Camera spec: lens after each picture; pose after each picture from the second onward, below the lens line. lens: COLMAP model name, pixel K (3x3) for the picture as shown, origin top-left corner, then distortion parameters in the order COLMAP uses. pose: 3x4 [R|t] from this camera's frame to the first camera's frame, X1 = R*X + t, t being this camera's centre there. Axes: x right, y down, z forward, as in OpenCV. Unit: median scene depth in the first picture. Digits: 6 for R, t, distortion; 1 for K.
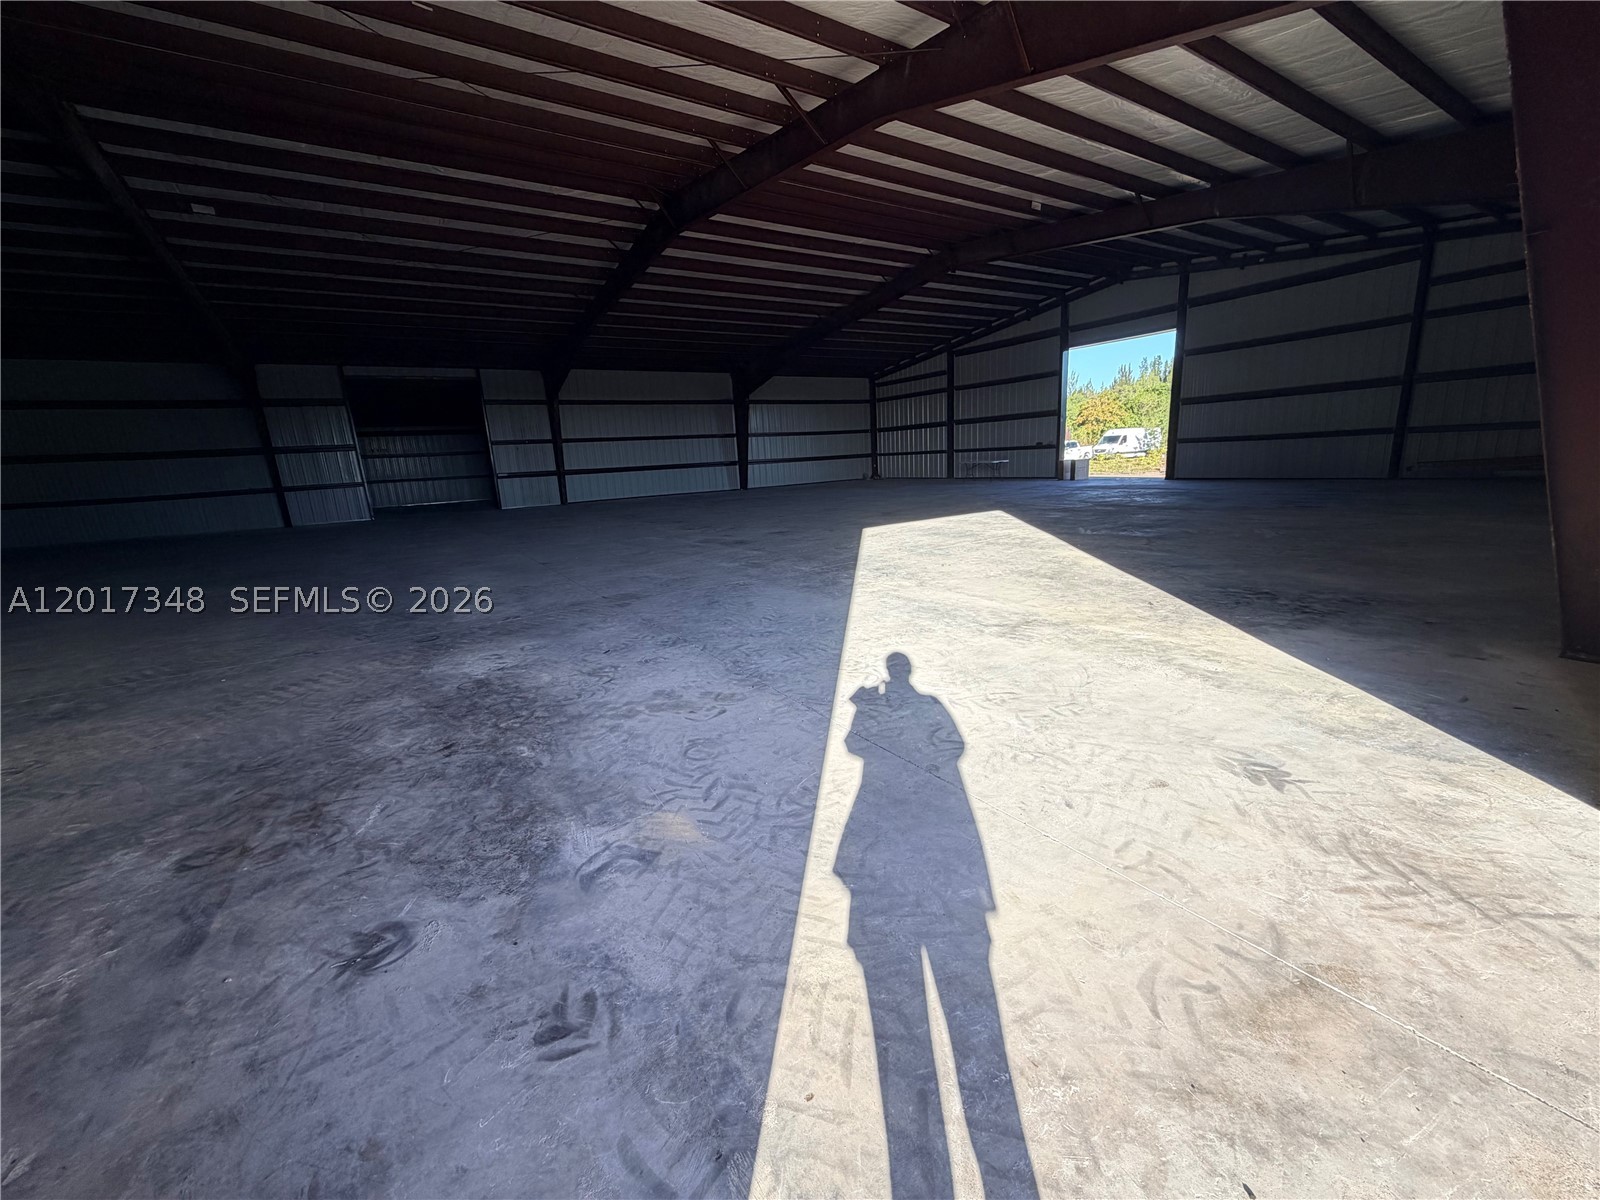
lens RADIAL K [[640.0, 0, 802.3], [0, 640.0, 601.6], [0, 0, 1]] dist [0.000836, 0.000329]
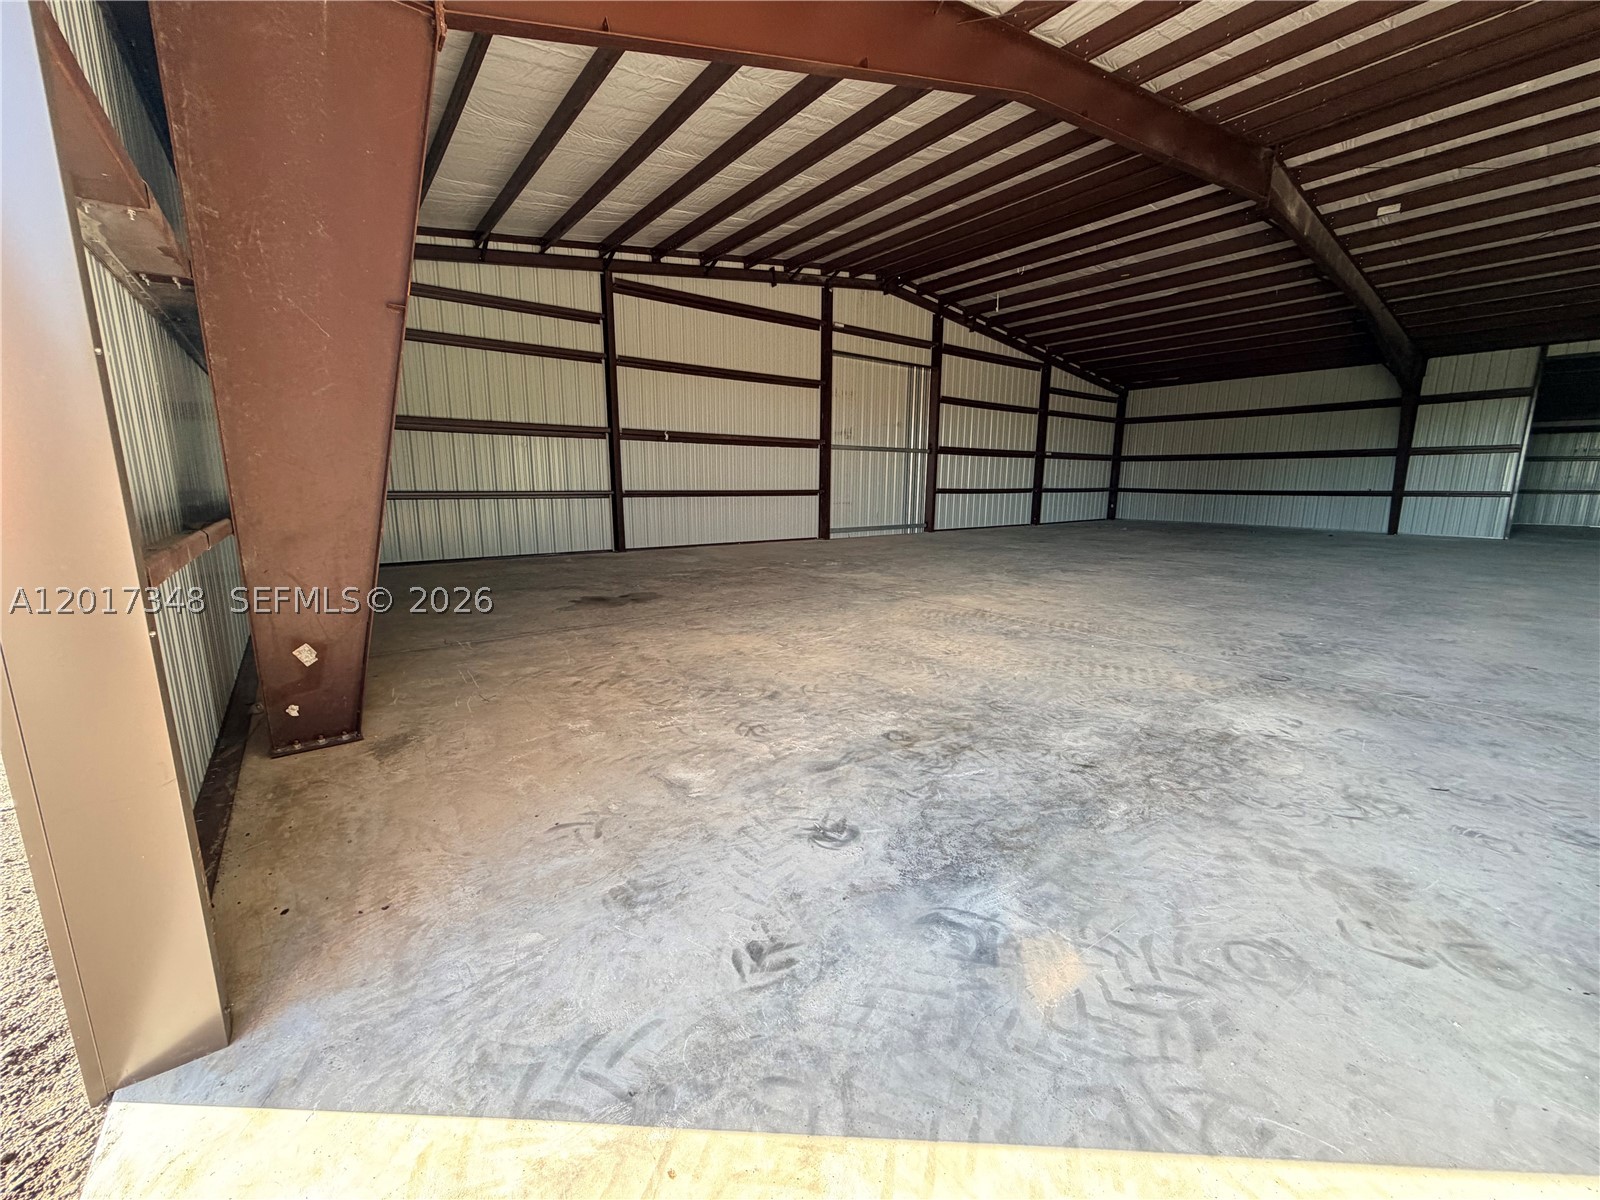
lens RADIAL K [[640.0, 0, 800.9], [0, 640.0, 604.4], [0, 0, 1]] dist [0.000836, 0.000329]
pose [[0.065274, 0.240612, -0.968424, 0.352853], [-0.230011, 0.947988, 0.220031, -0.141032], [0.970996, 0.208386, 0.117222, 0.418458]]
